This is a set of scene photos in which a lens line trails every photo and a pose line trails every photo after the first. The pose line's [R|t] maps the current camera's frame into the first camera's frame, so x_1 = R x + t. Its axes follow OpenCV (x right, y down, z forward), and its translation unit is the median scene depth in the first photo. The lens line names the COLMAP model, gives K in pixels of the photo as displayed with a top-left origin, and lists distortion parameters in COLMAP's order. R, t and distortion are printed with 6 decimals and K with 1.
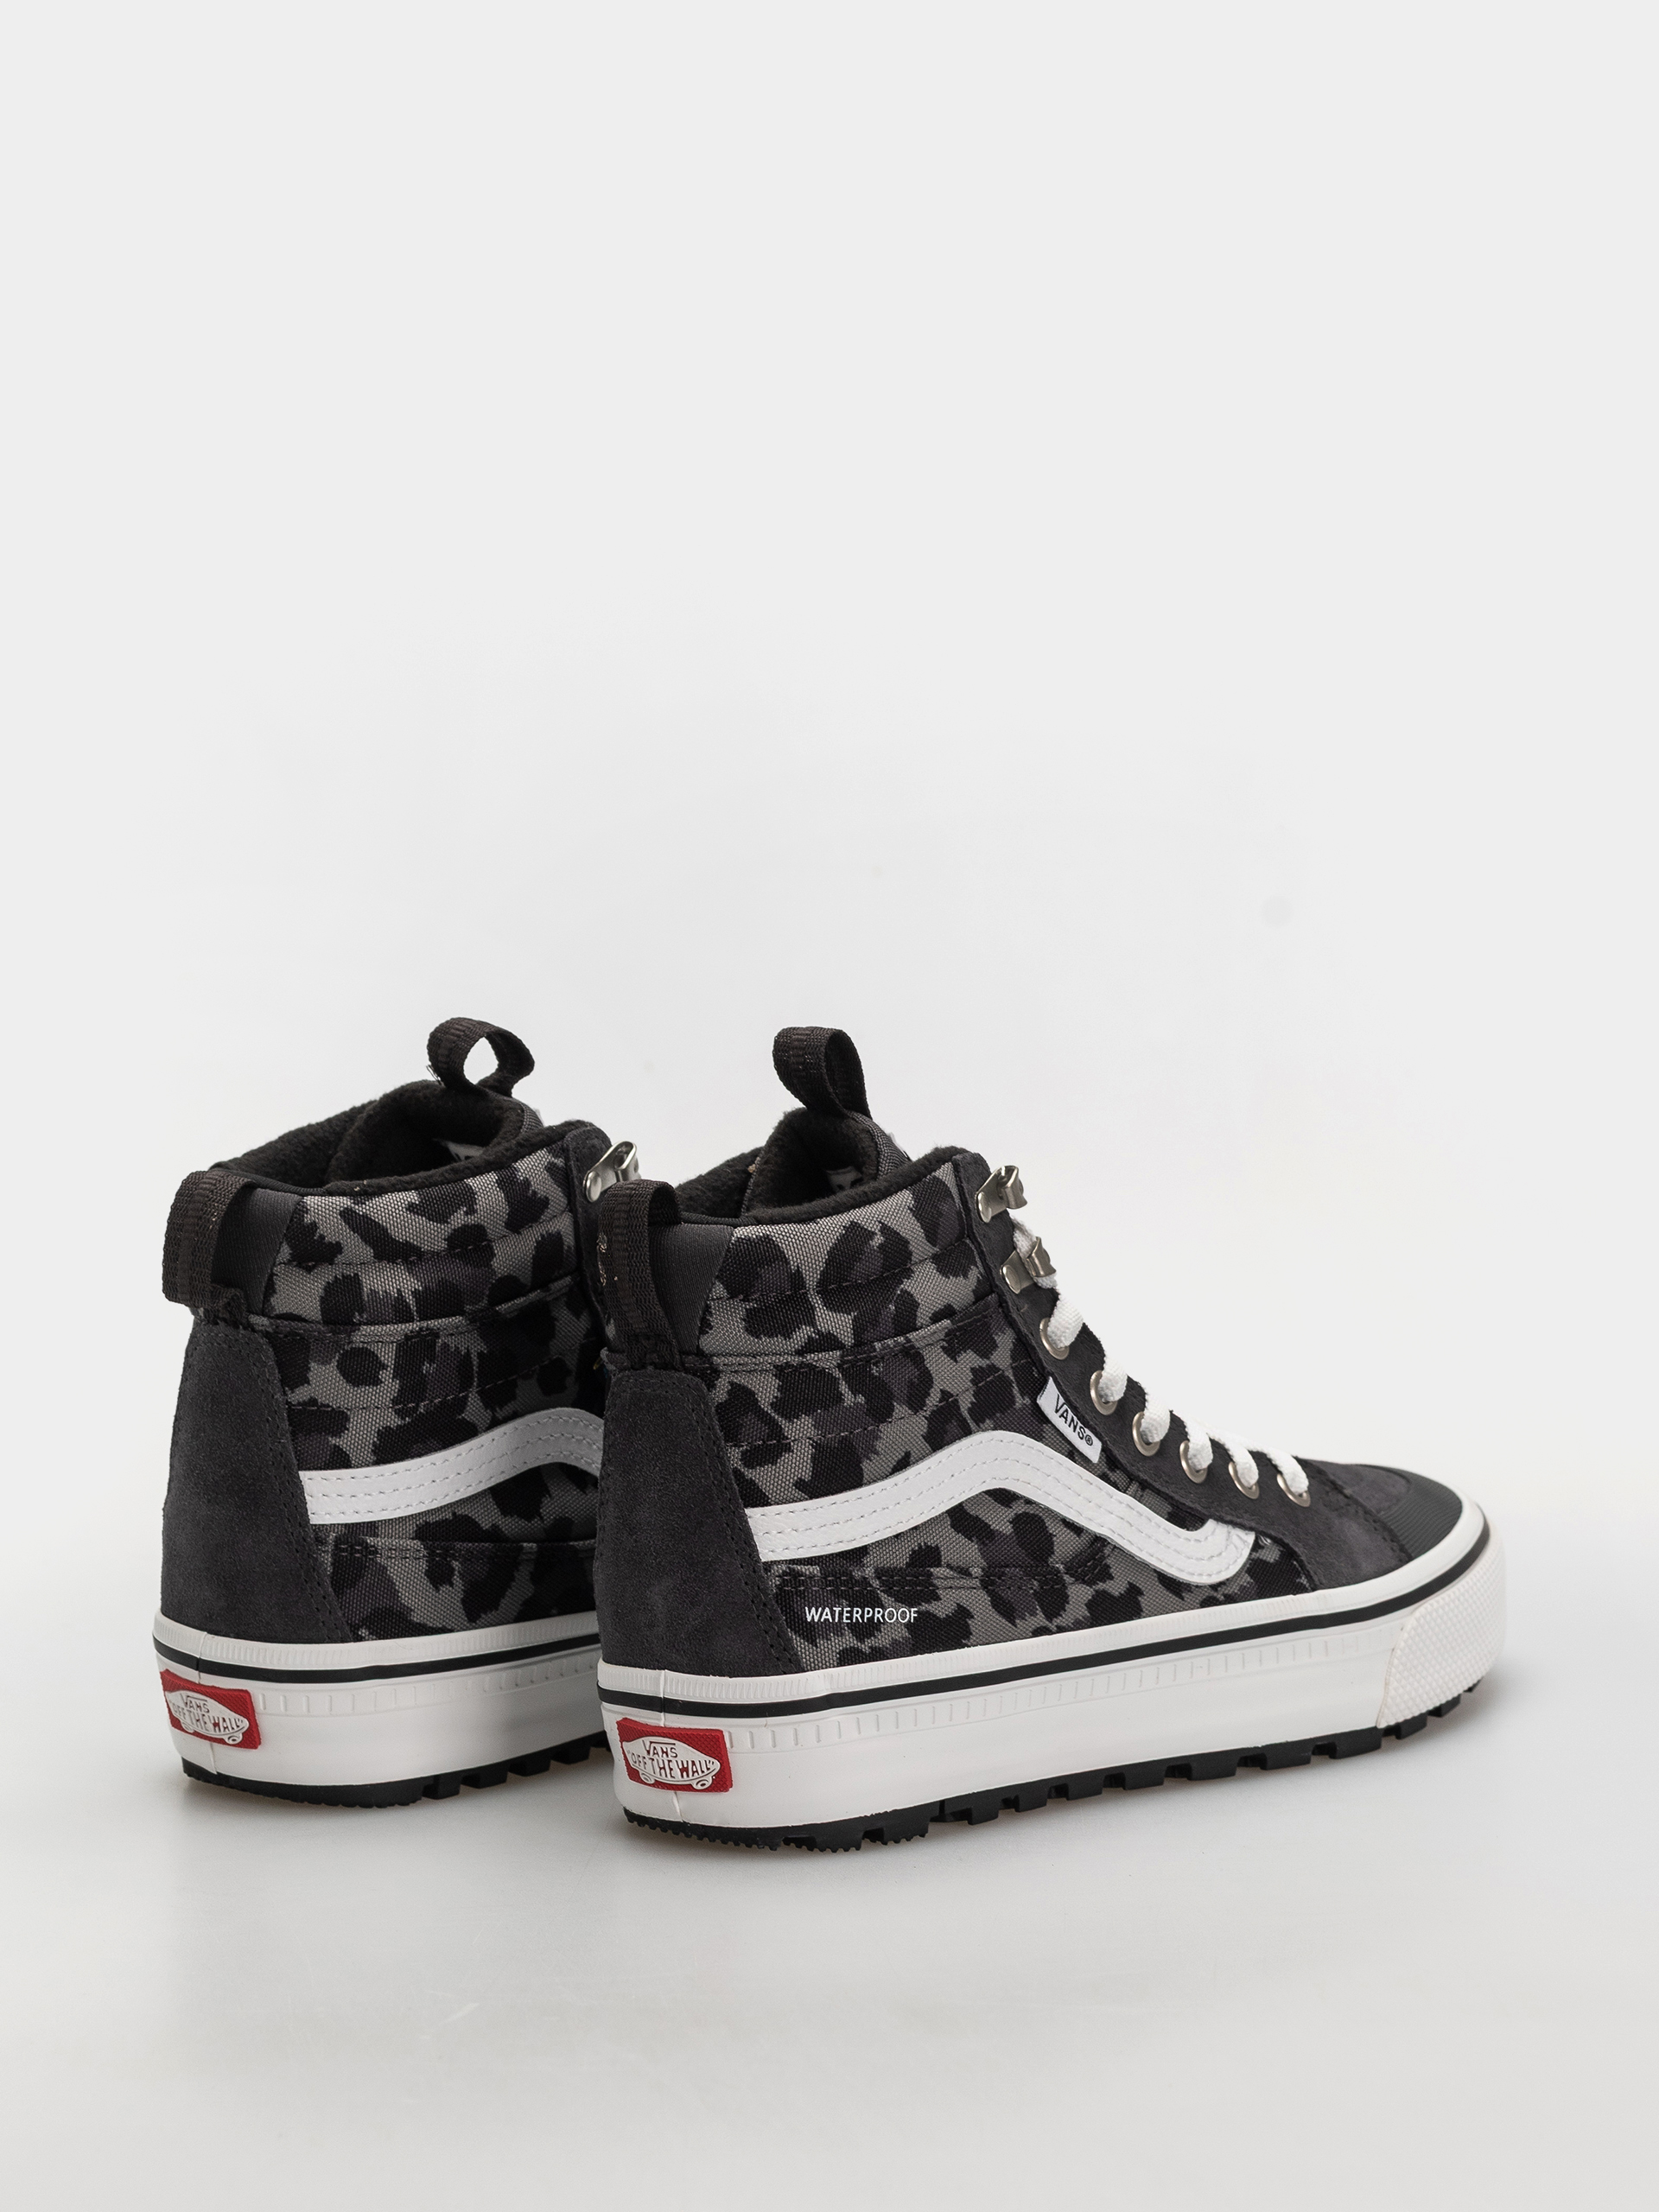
lens RADIAL K [[7238.1, 0, 679.2], [0, 7238.1, 1029.6], [0, 0, 1]] dist [-0.017191, 0.000000]
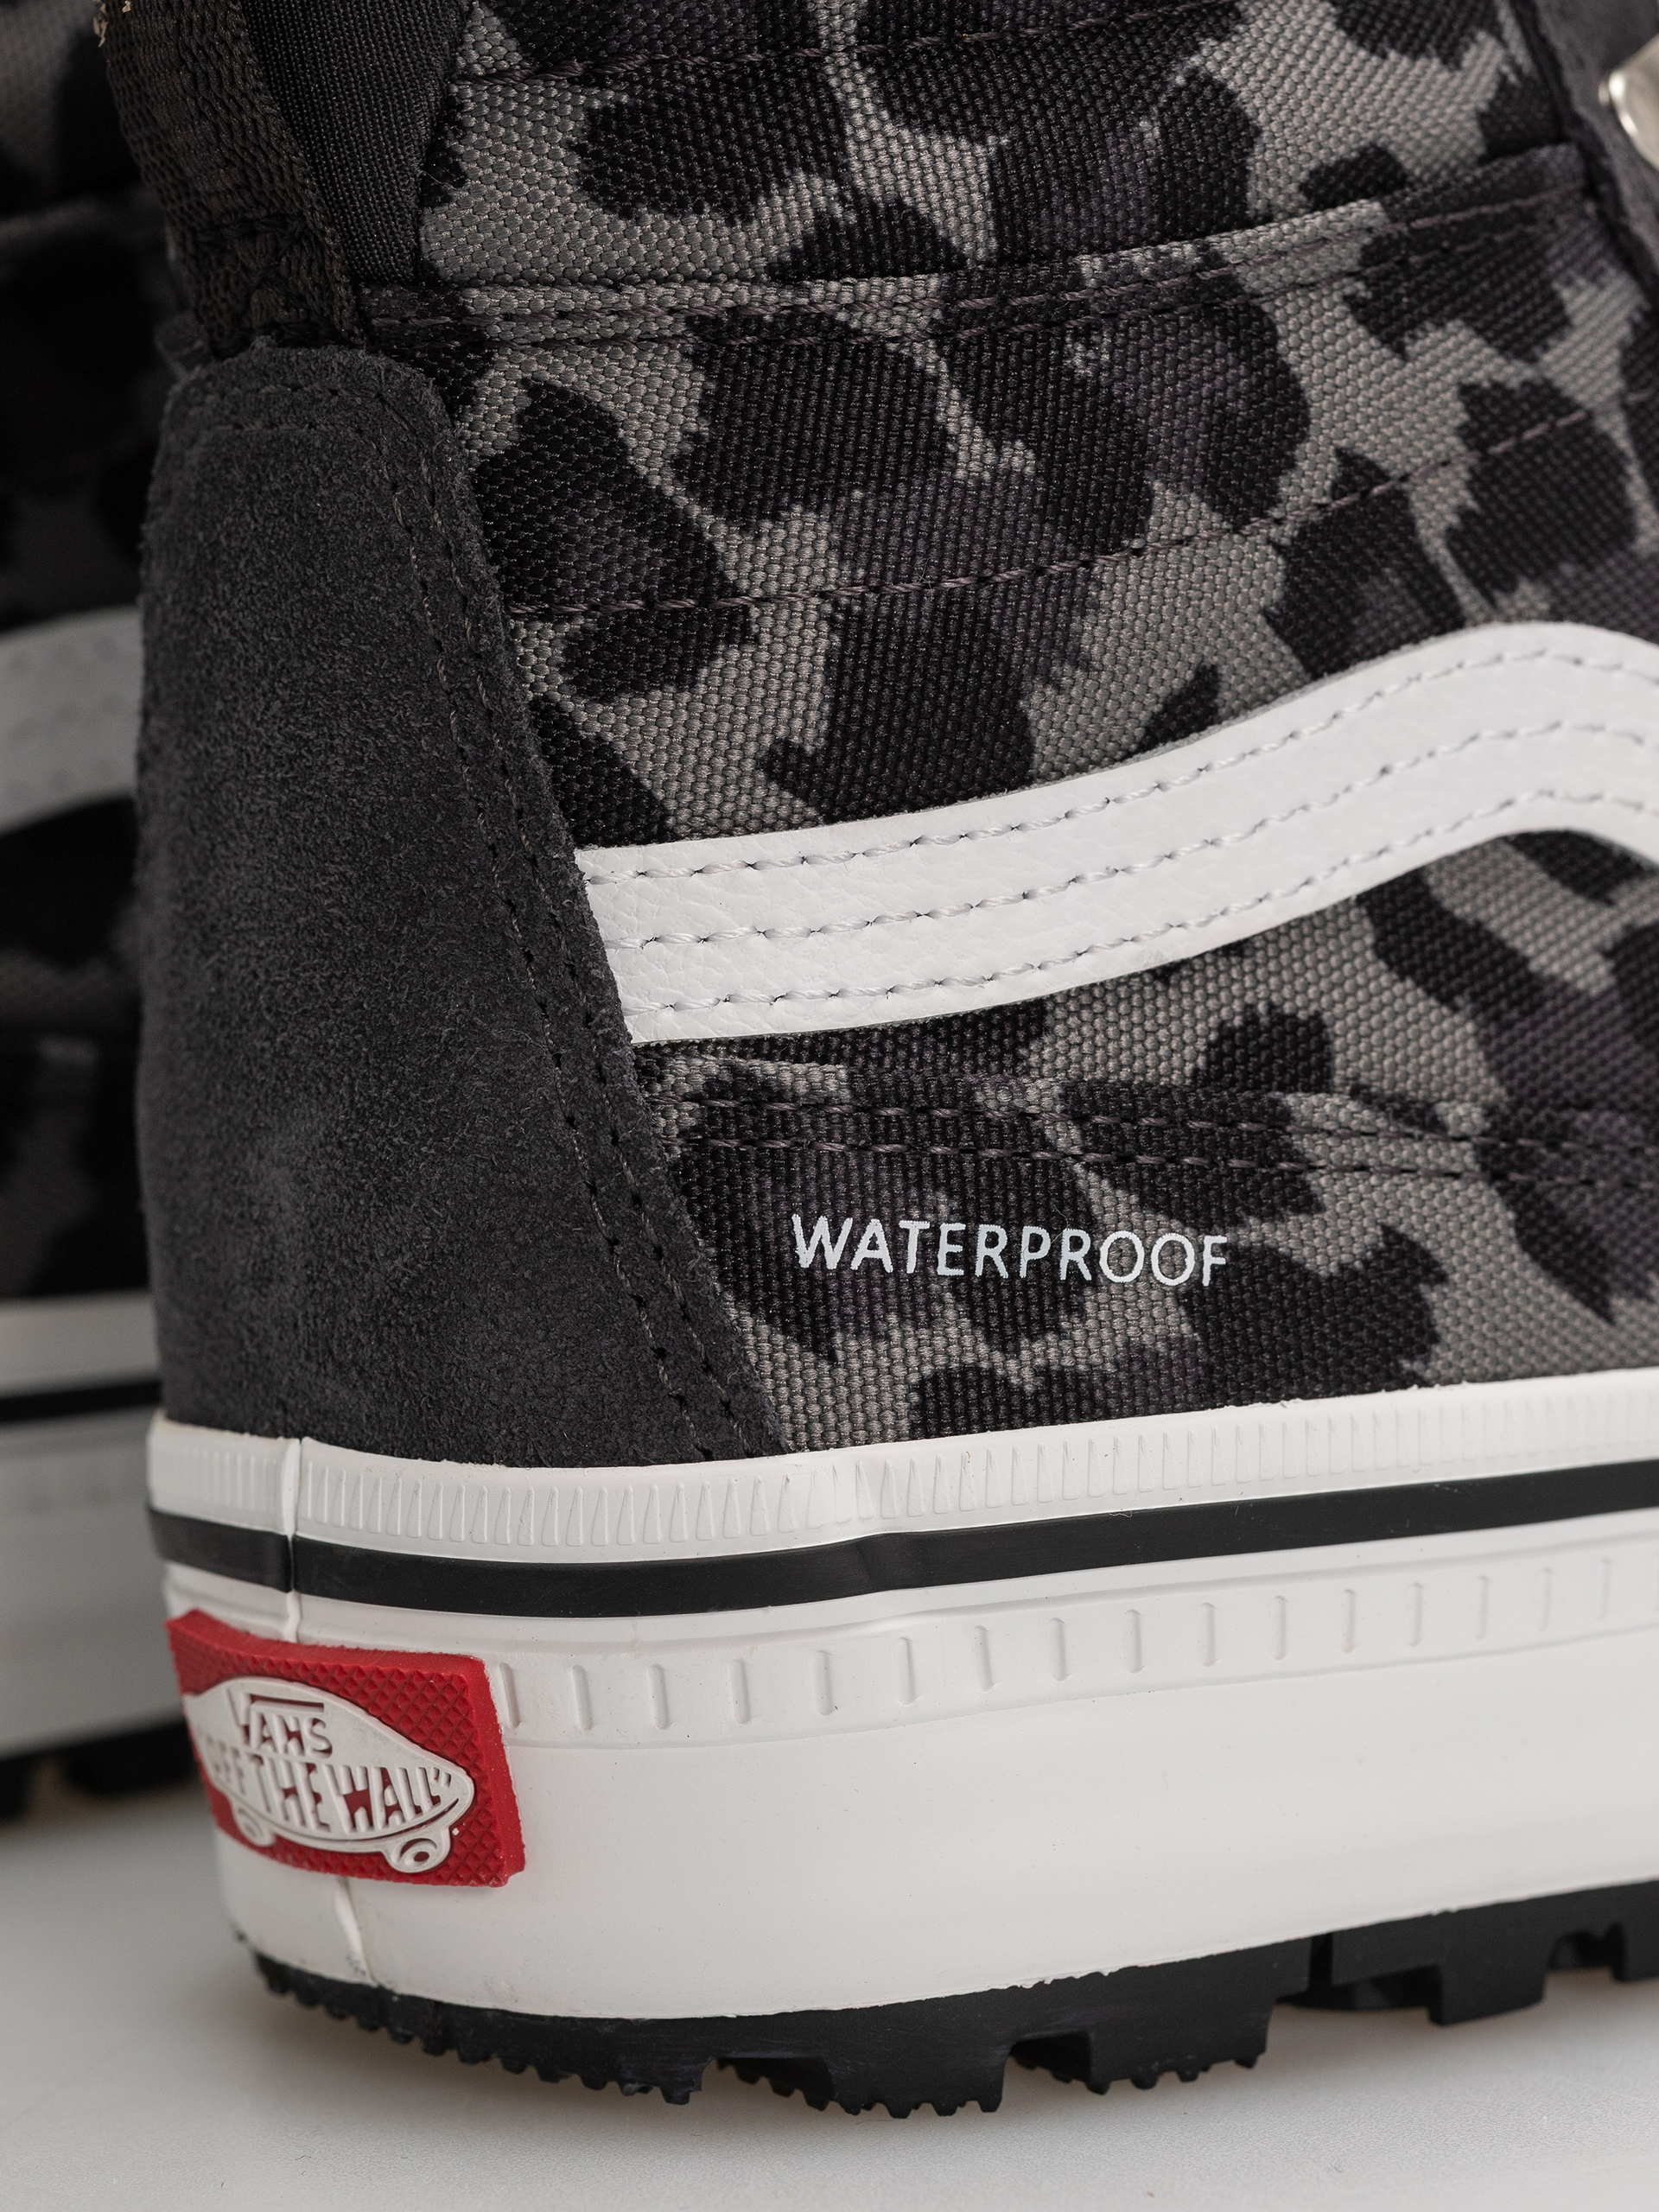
lens RADIAL K [[7238.1, 0, 753.8], [0, 7238.1, 1221.2], [0, 0, 1]] dist [-0.017191, 0.000000]
pose [[0.987538, 0.017386, -0.156420, 0.058165], [-0.012744, 0.999449, 0.030632, 0.071433], [0.156866, -0.028256, 0.987216, 0.729069]]
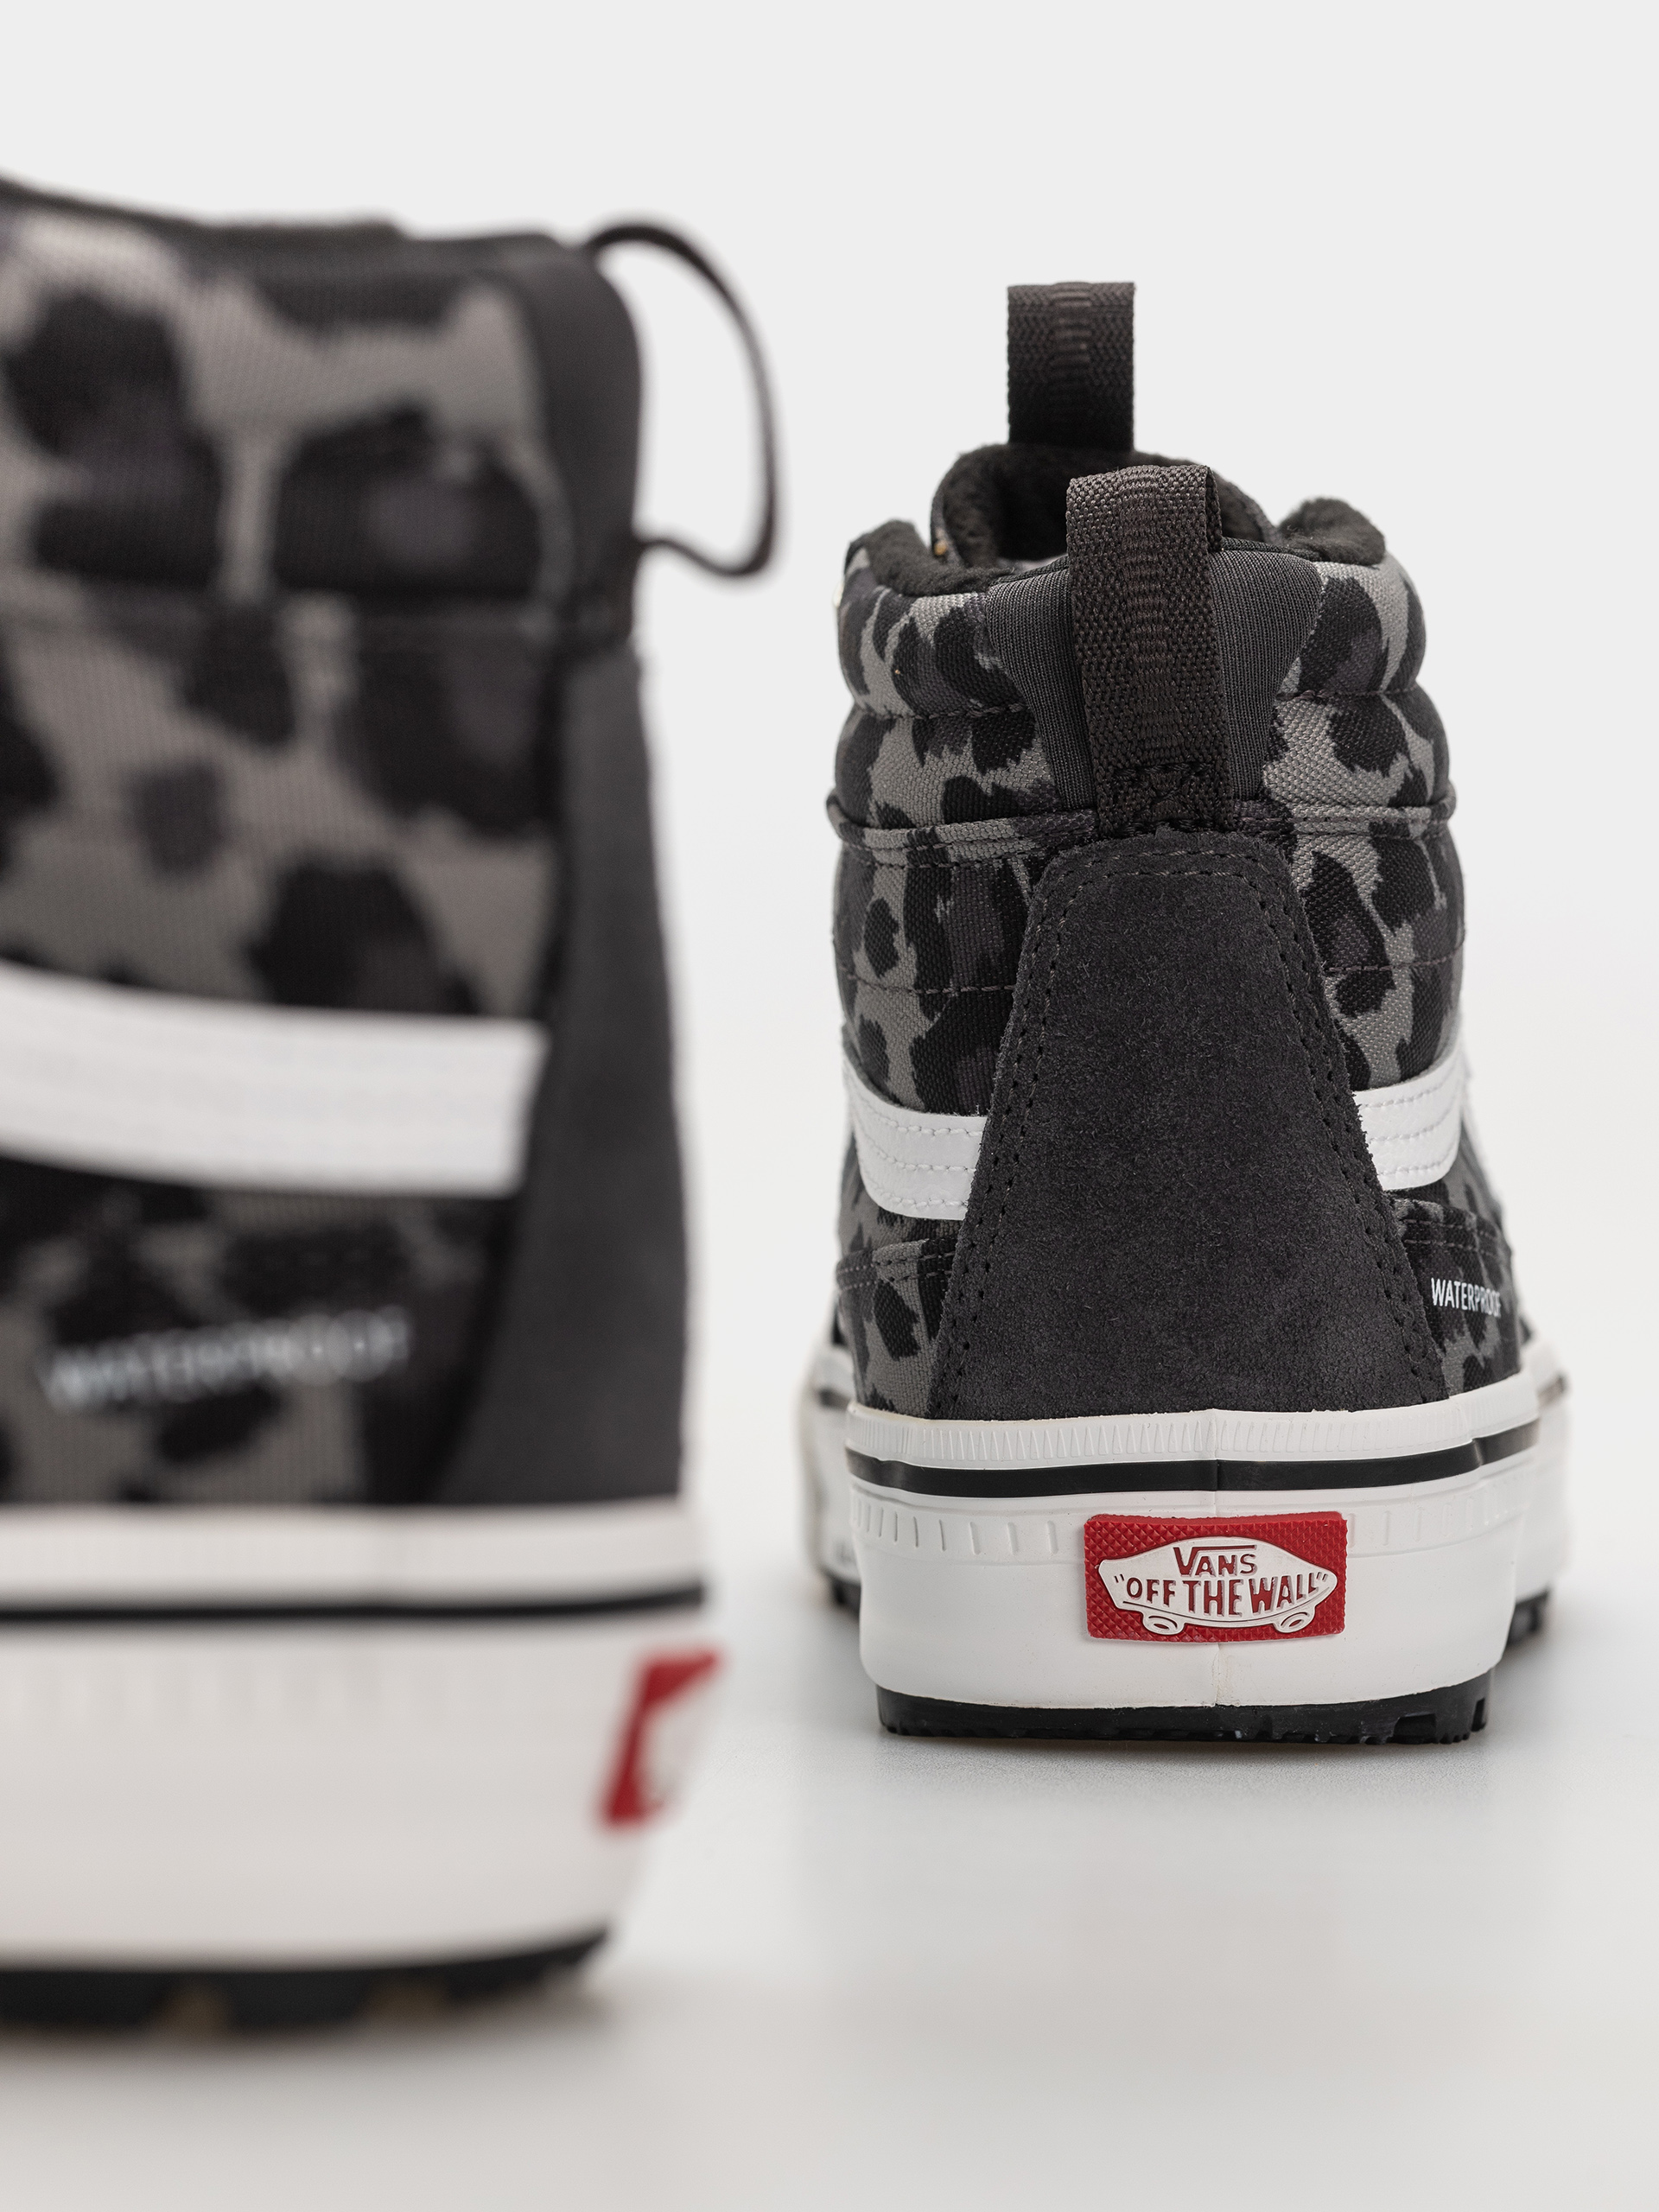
lens RADIAL K [[7238.1, 0, 829.1], [0, 7238.1, 1103.4], [0, 0, 1]] dist [-0.017191, 0.000000]
pose [[0.762590, 0.009106, 0.646818, -0.358723], [0.044326, 0.996815, -0.066294, 0.099803], [-0.645362, 0.079226, 0.759757, 0.620904]]
